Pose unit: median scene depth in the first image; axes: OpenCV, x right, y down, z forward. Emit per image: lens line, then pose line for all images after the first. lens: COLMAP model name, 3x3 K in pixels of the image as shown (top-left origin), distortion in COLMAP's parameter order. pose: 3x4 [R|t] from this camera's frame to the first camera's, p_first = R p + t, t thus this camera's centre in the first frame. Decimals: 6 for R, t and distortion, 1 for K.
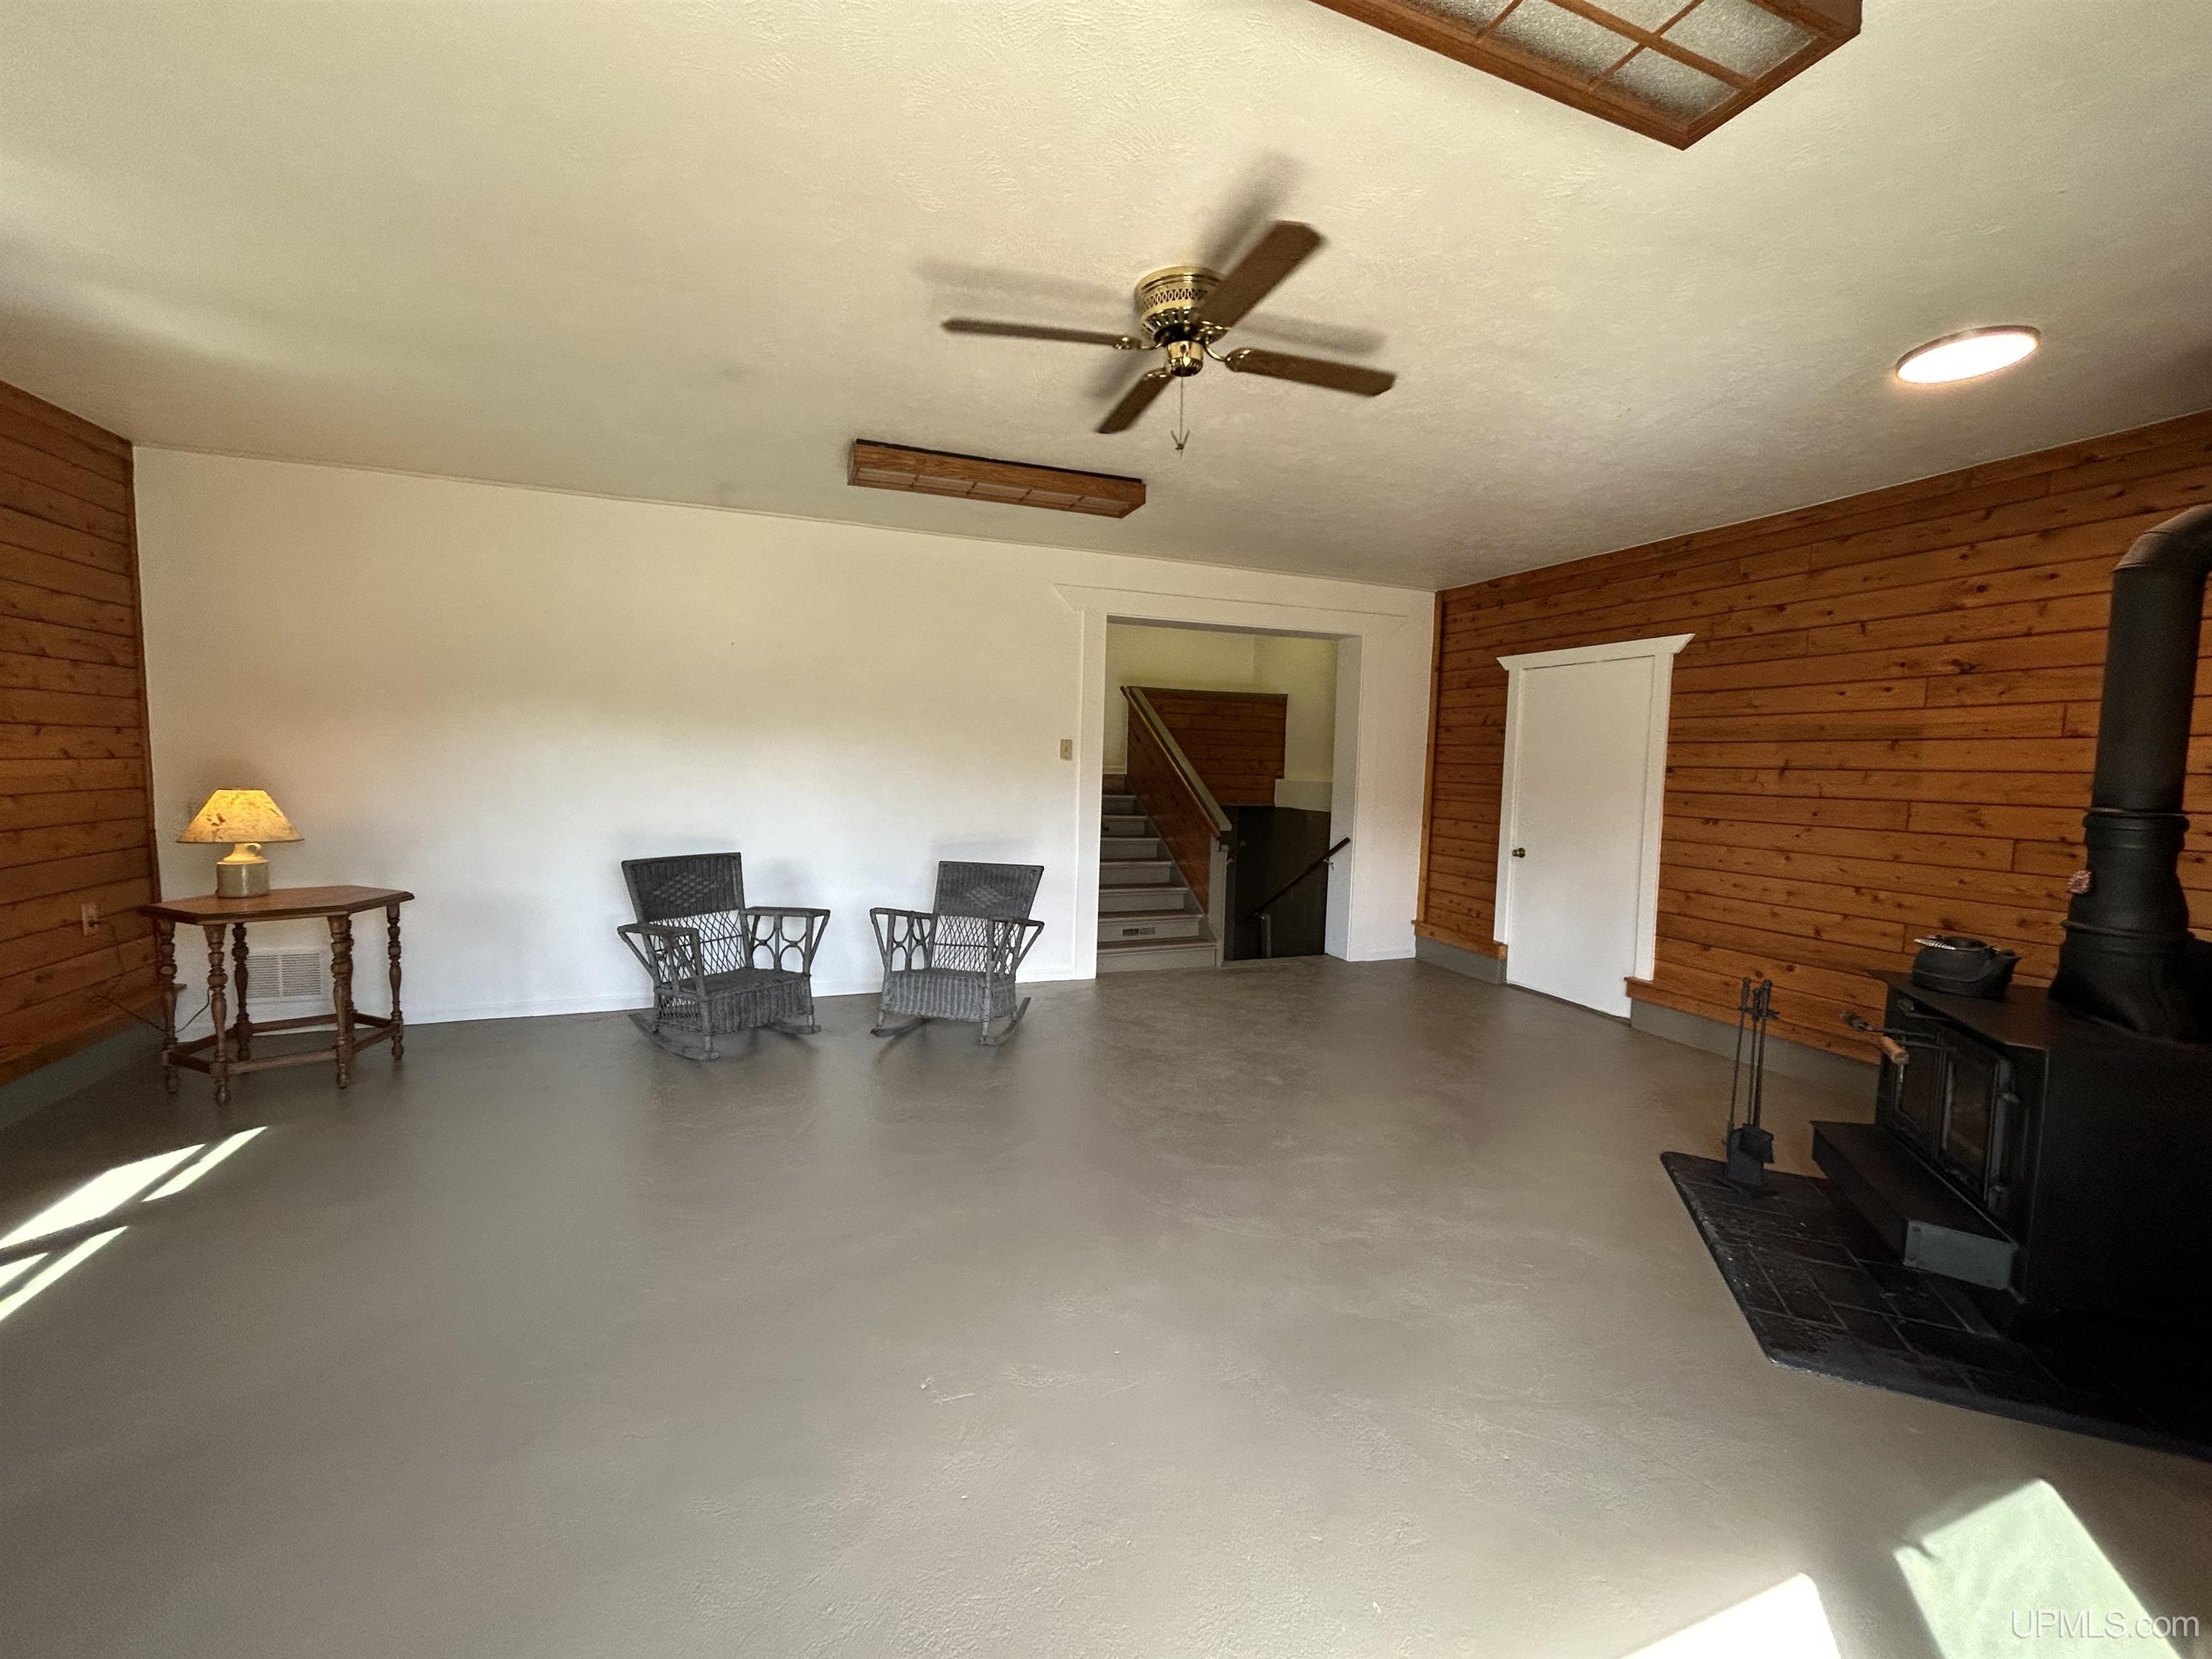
lens RADIAL K [[888.6, 0, 1102.0], [0, 888.6, 824.0], [0, 0, 1]] dist [-0.001050, 0.000171]
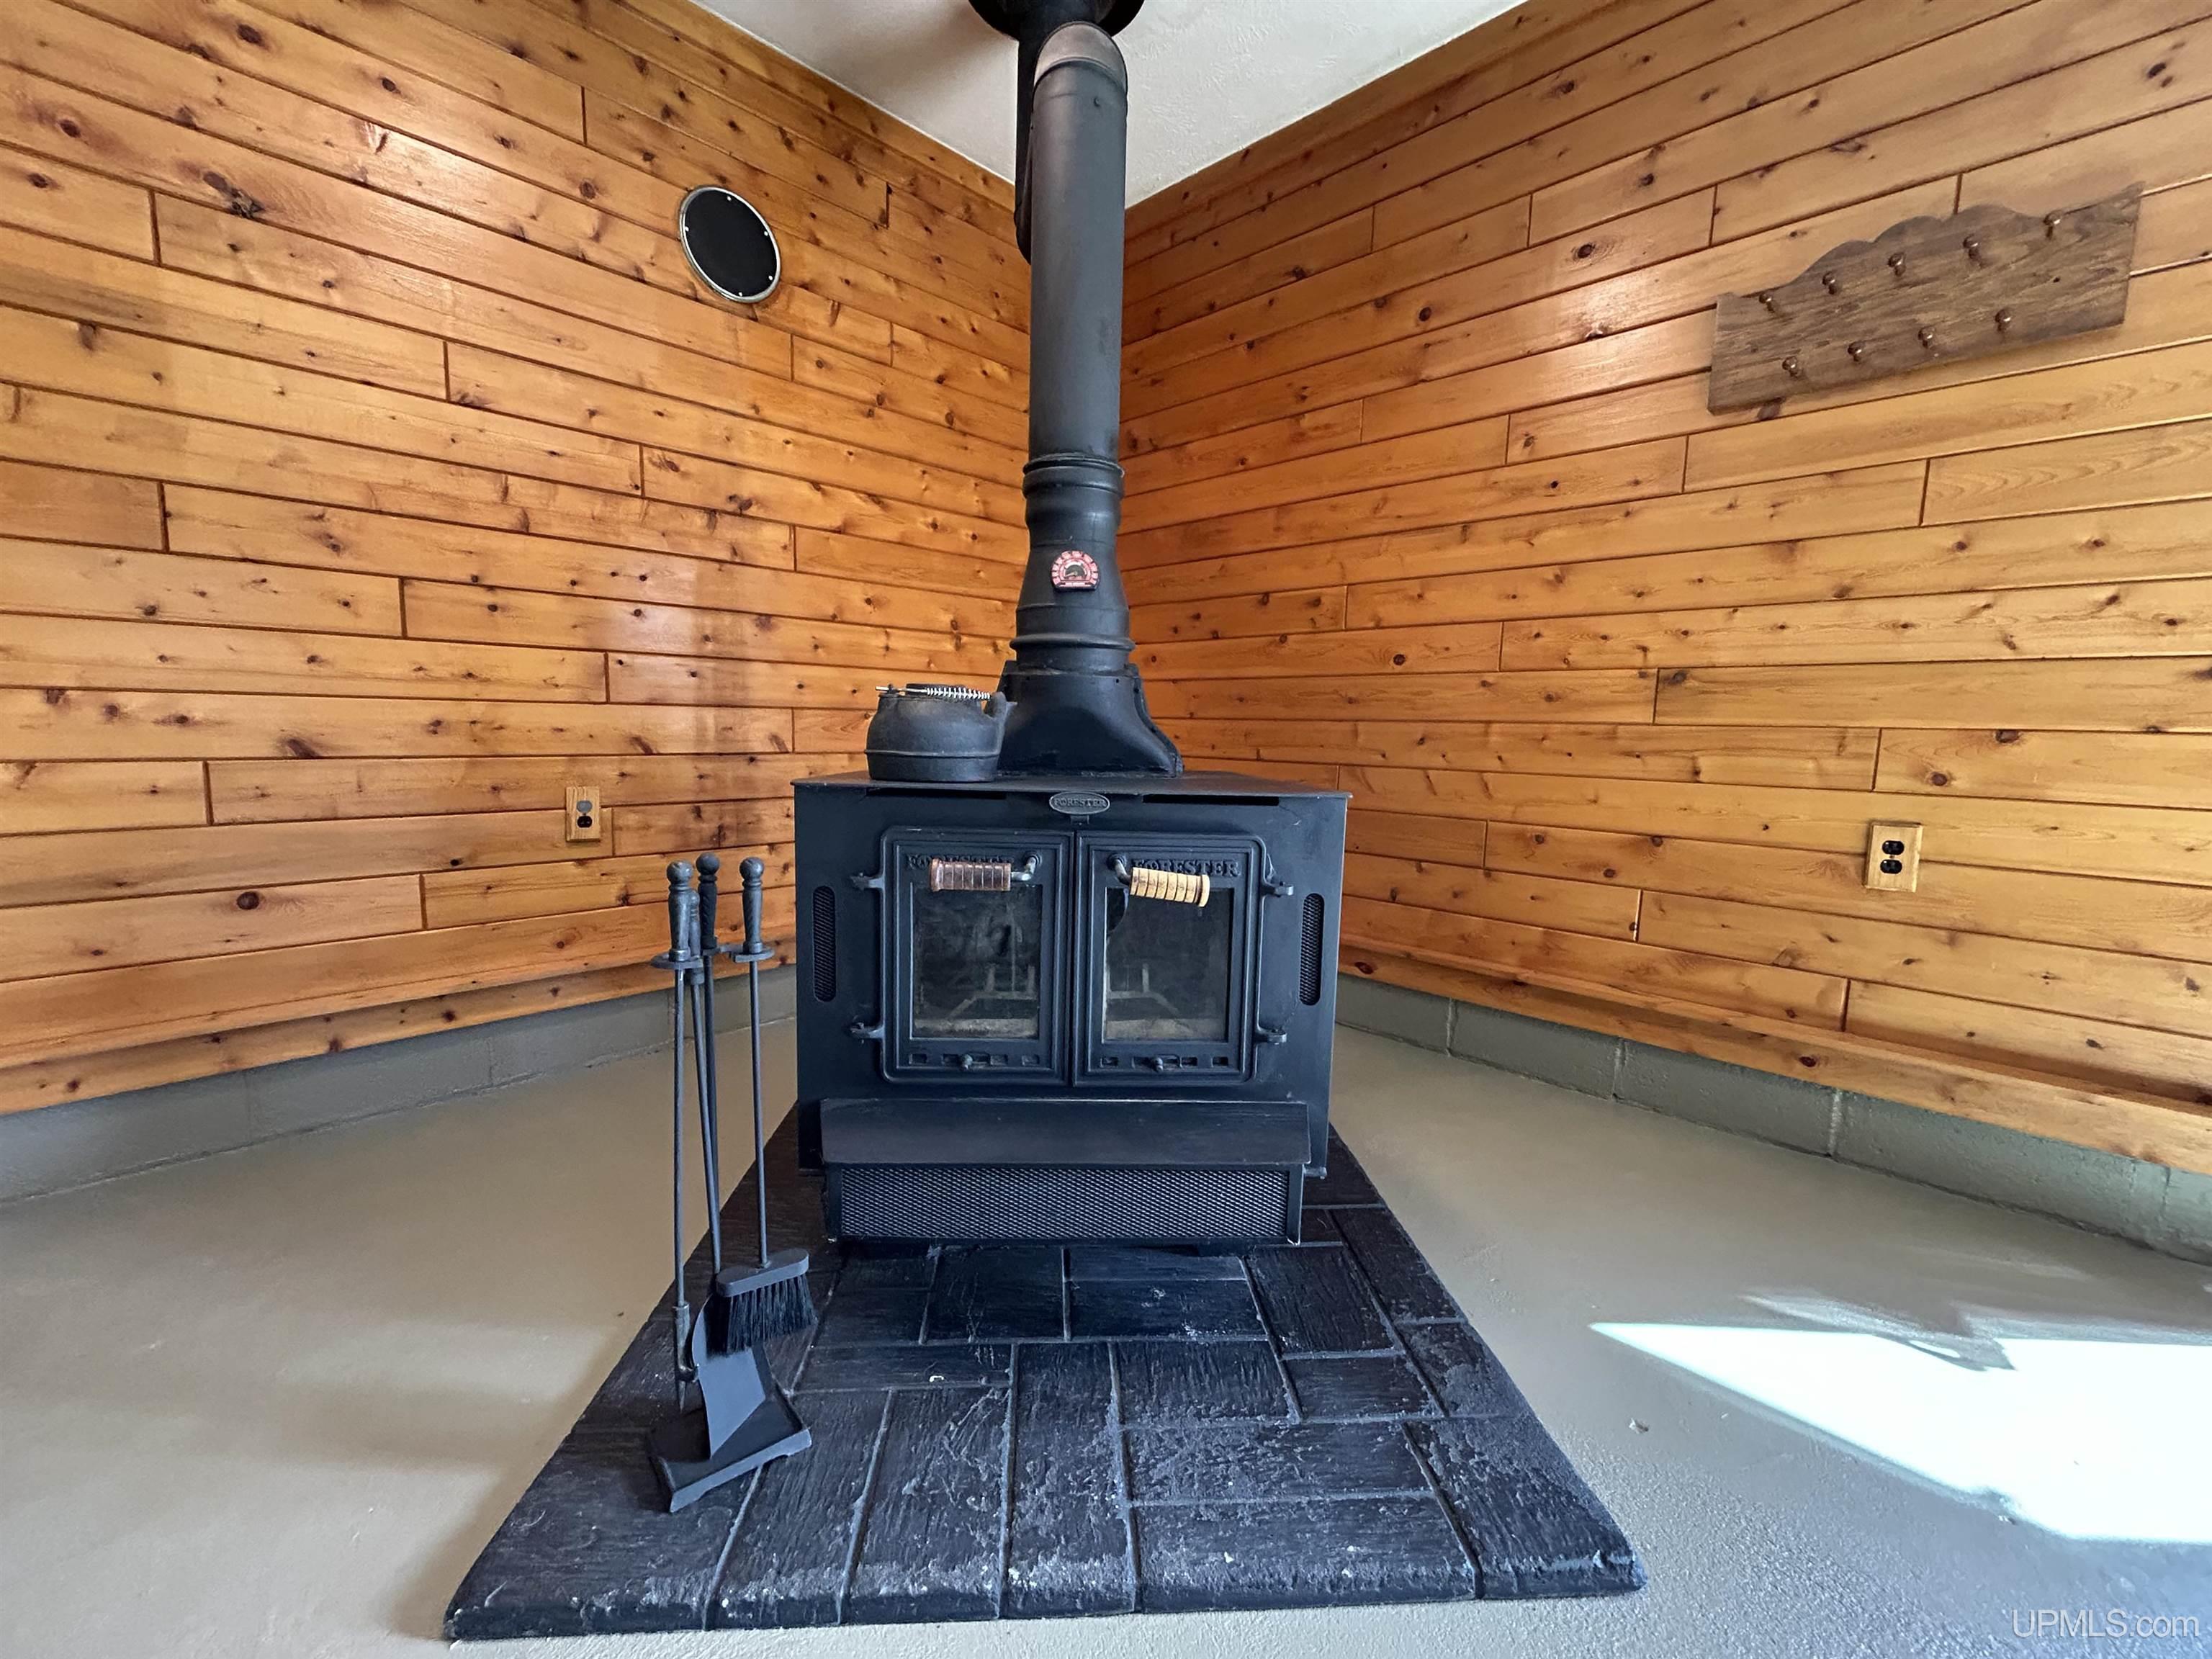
lens RADIAL K [[888.6, 0, 1095.2], [0, 888.6, 826.4], [0, 0, 1]] dist [-0.001050, 0.000171]
pose [[-0.413280, -0.137347, 0.900187, 0.303639], [0.037878, 0.985111, 0.167694, 0.089840], [-0.909816, 0.103402, -0.401924, 0.795960]]
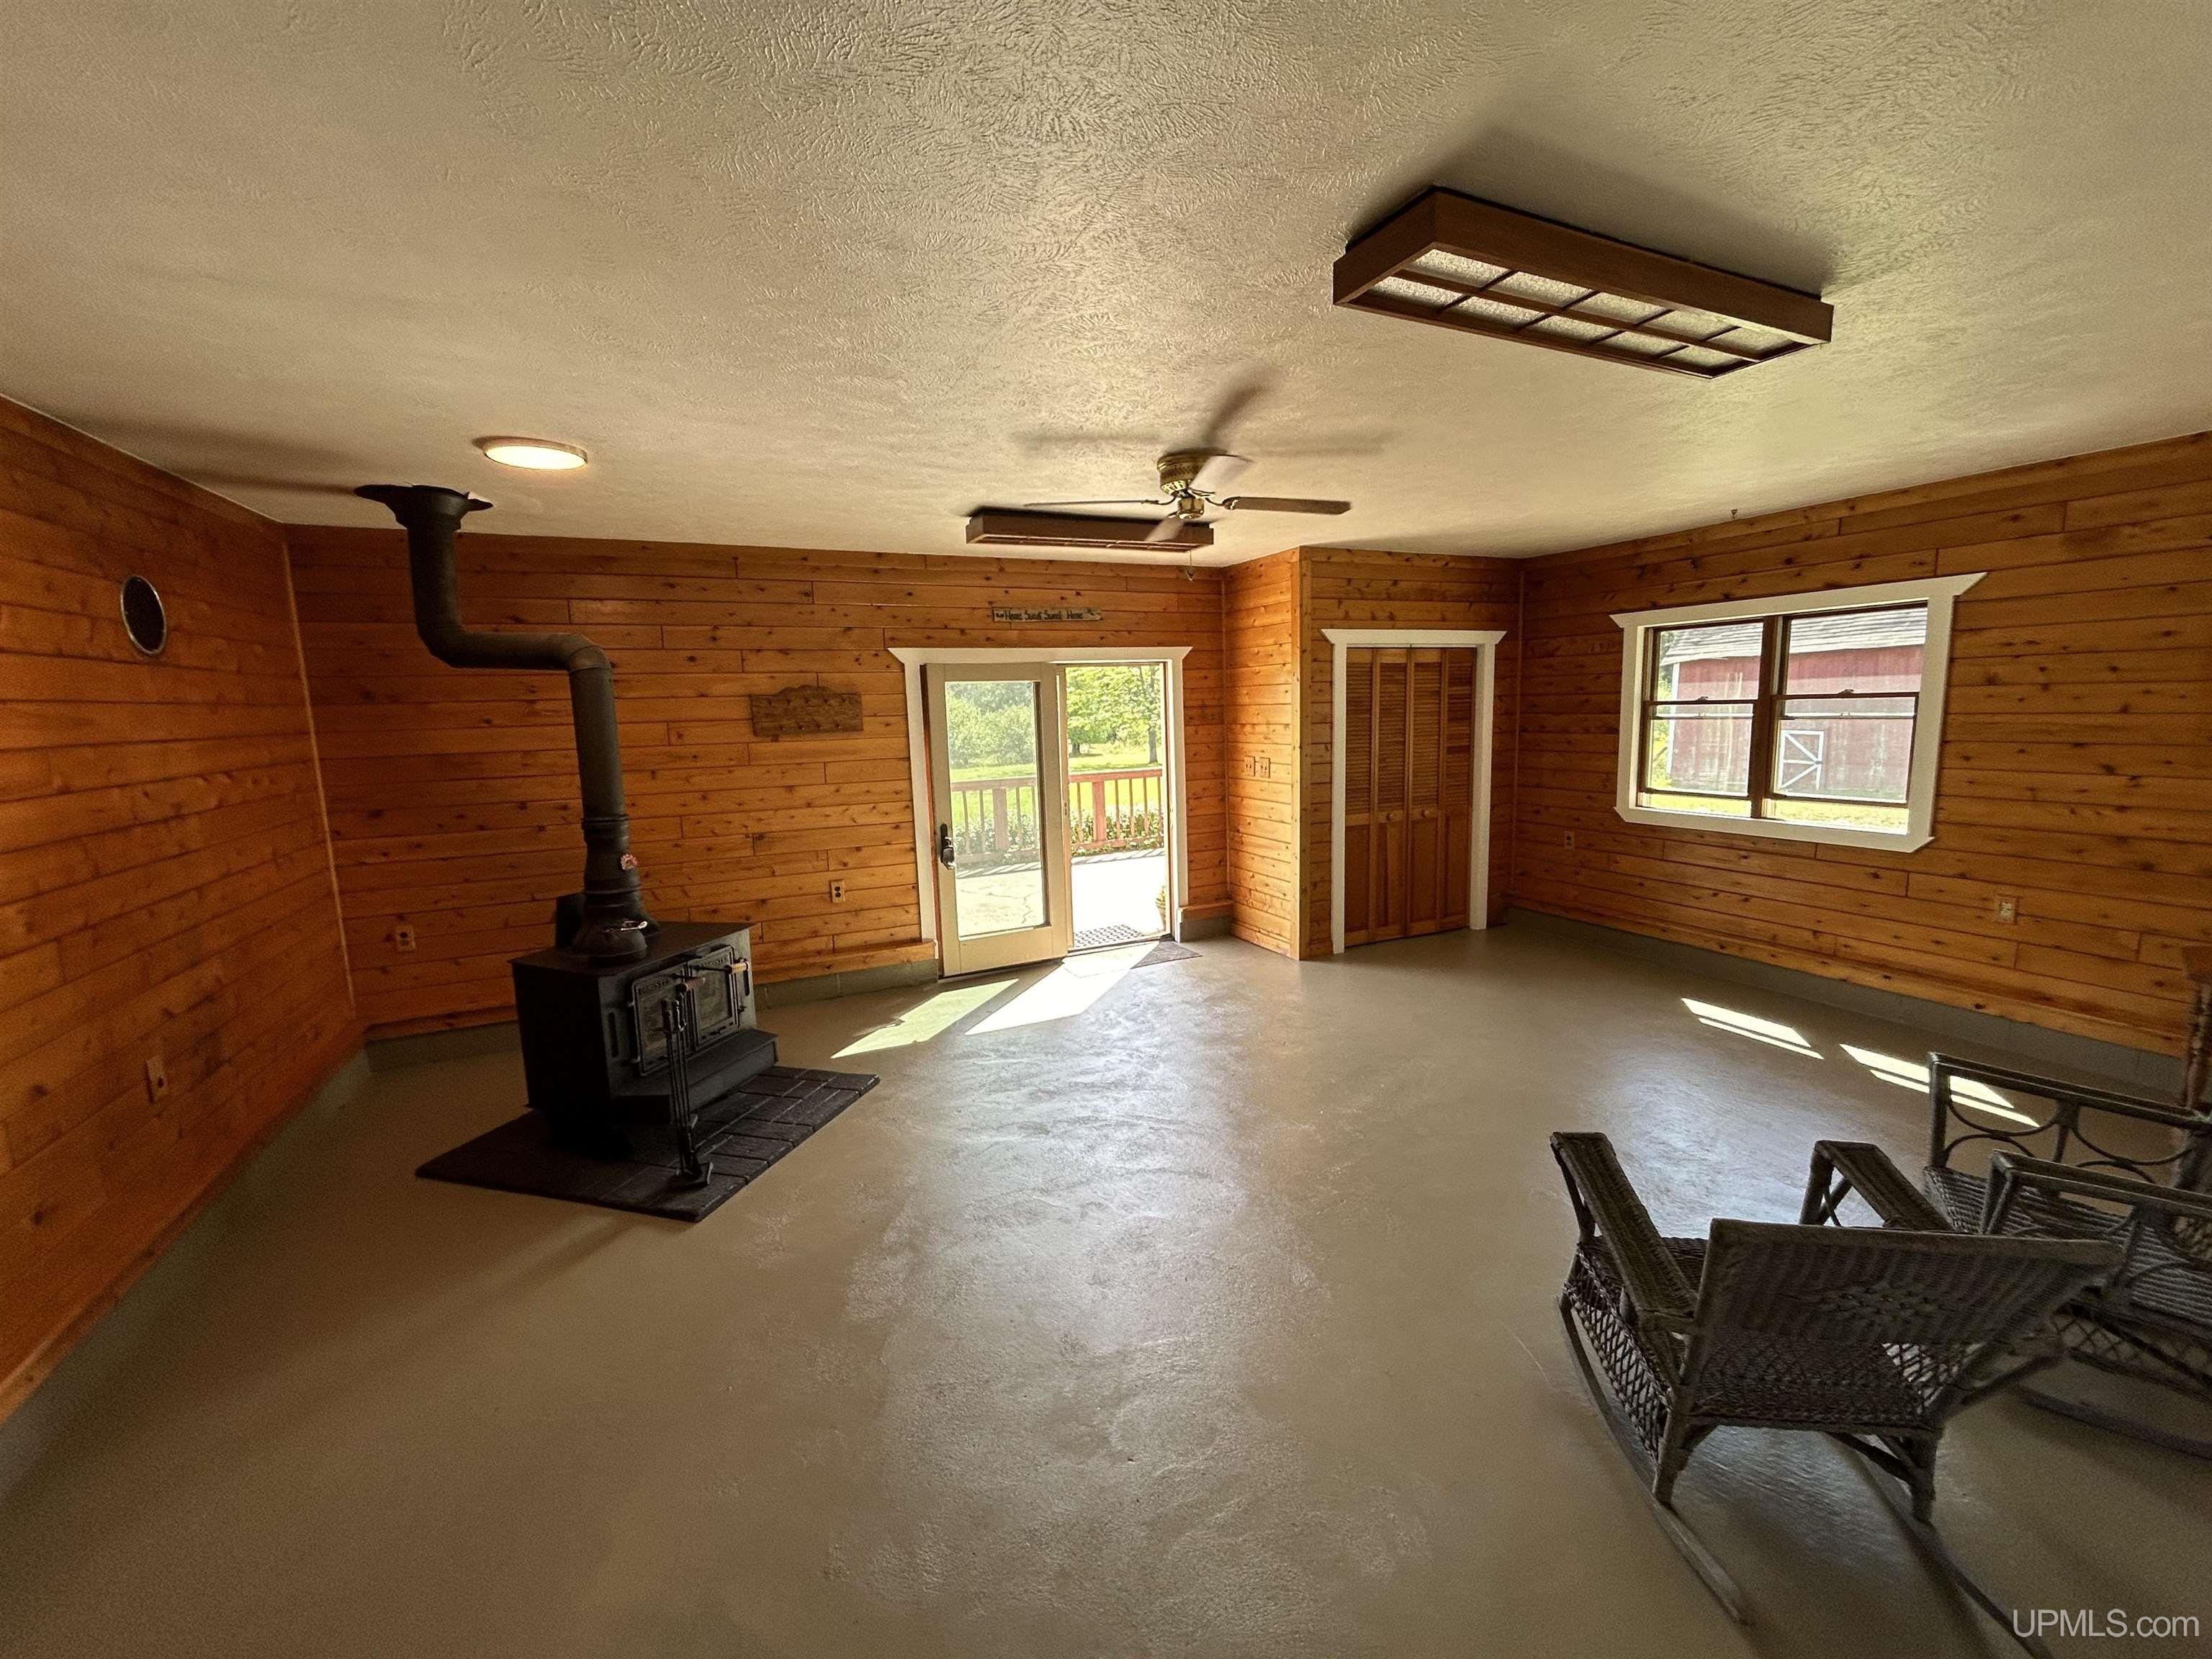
lens RADIAL K [[888.6, 0, 1103.9], [0, 888.6, 829.4], [0, 0, 1]] dist [-0.001050, 0.000171]
pose [[-0.997513, 0.014446, -0.068985, 0.222327], [-0.000616, 0.976946, 0.213485, -0.211894], [0.070479, 0.212997, -0.974508, 1.646642]]
